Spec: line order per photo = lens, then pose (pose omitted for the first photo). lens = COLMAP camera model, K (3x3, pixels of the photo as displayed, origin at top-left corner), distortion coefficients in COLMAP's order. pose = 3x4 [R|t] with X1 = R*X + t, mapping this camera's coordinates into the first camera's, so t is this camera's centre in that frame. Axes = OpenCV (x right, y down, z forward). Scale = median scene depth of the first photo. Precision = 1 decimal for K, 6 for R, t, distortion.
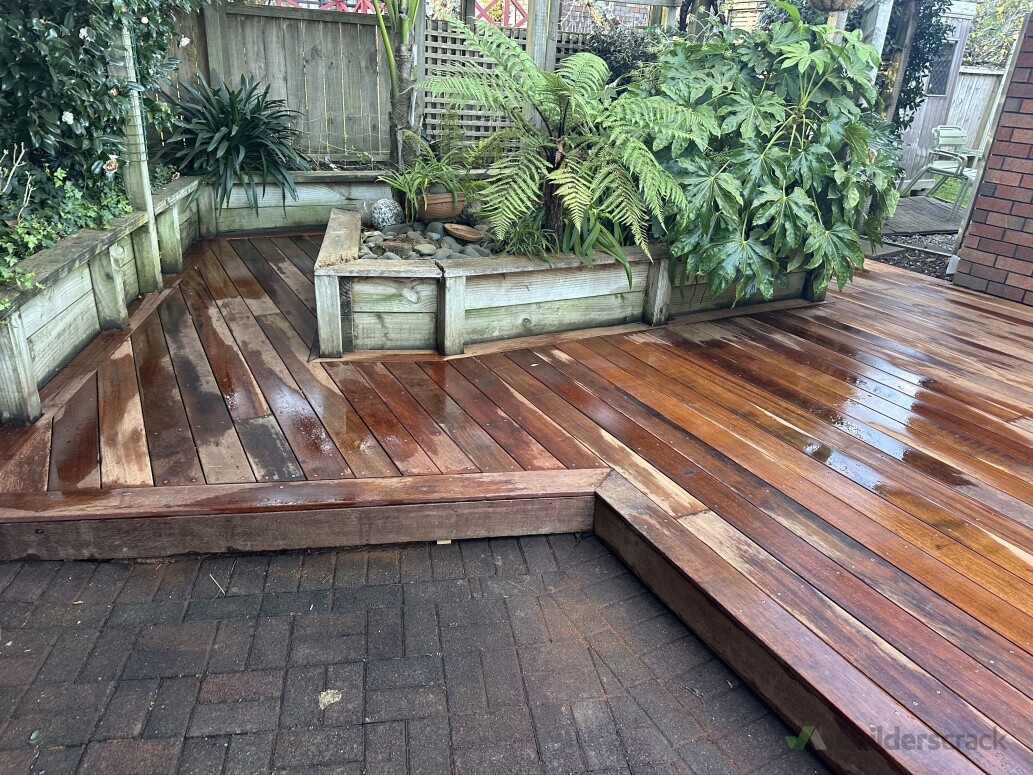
lens RADIAL K [[726.0, 0, 516.5], [0, 726.0, 387.5], [0, 0, 1]] dist [0.074252, -0.083371]
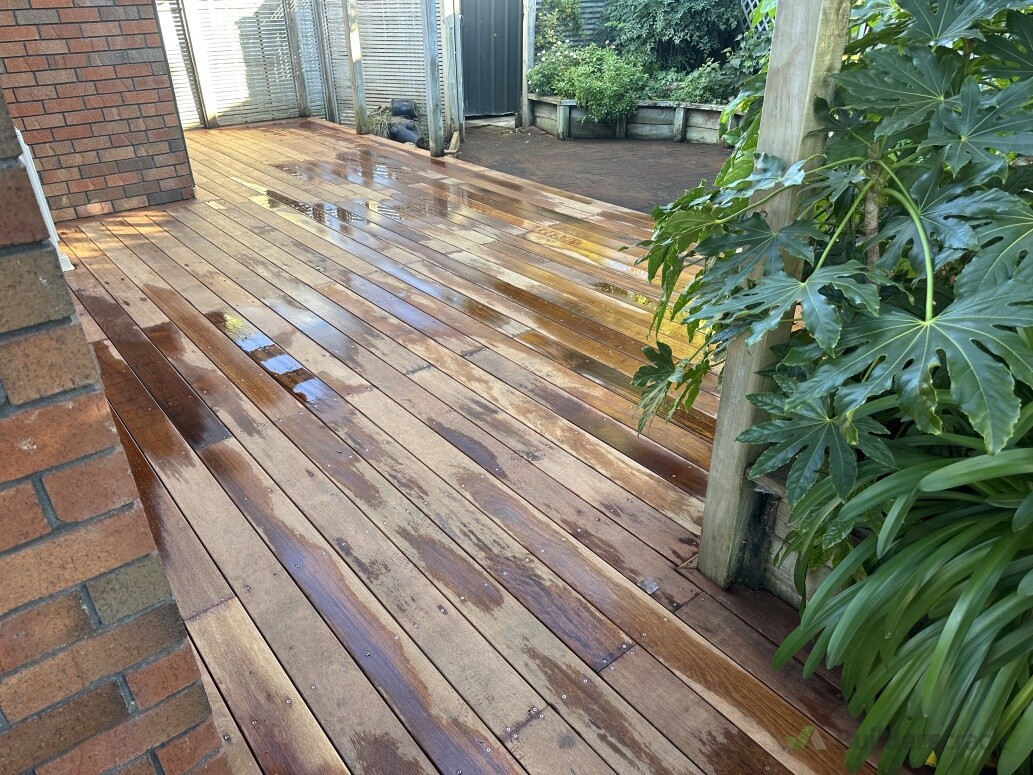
lens RADIAL K [[726.0, 0, 516.5], [0, 726.0, 387.5], [0, 0, 1]] dist [0.074252, -0.083371]
pose [[-0.980014, 0.064165, -0.188295, 0.794118], [-0.111300, 0.607668, 0.786353, -0.694619], [0.164877, 0.791595, -0.588382, 1.518314]]
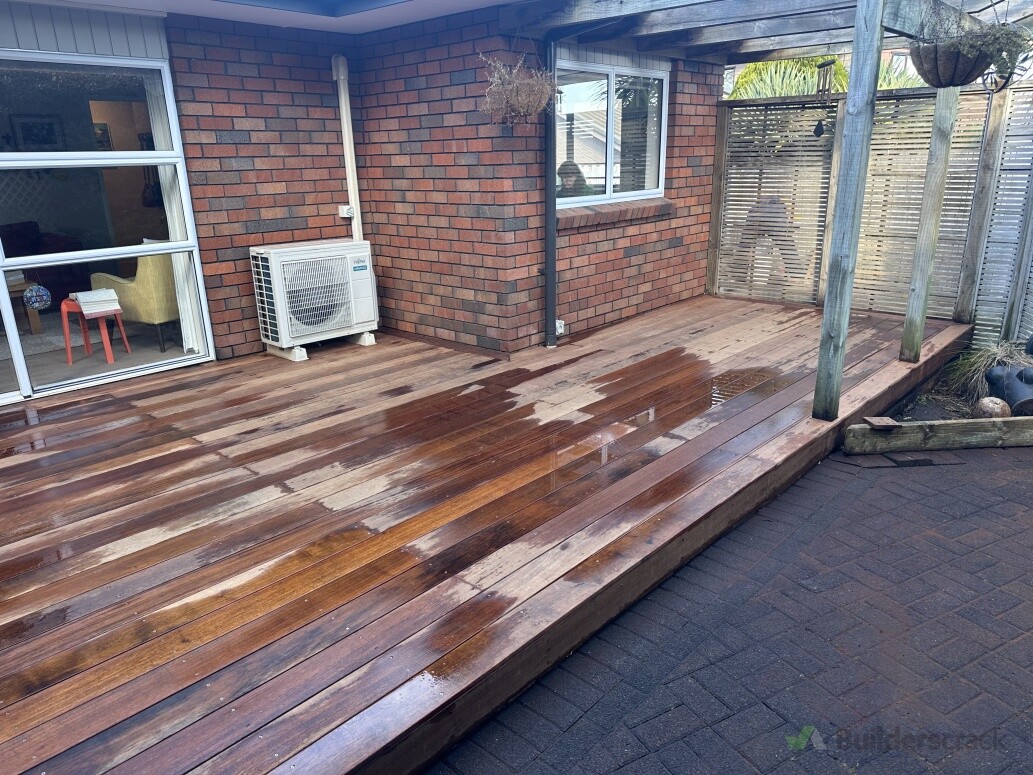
lens RADIAL K [[726.0, 0, 516.5], [0, 726.0, 387.5], [0, 0, 1]] dist [0.074252, -0.083371]
pose [[-0.333185, -0.317900, 0.887653, -0.221560], [0.386558, 0.812628, 0.436128, -0.203923], [-0.859977, 0.488441, -0.147868, 0.379993]]
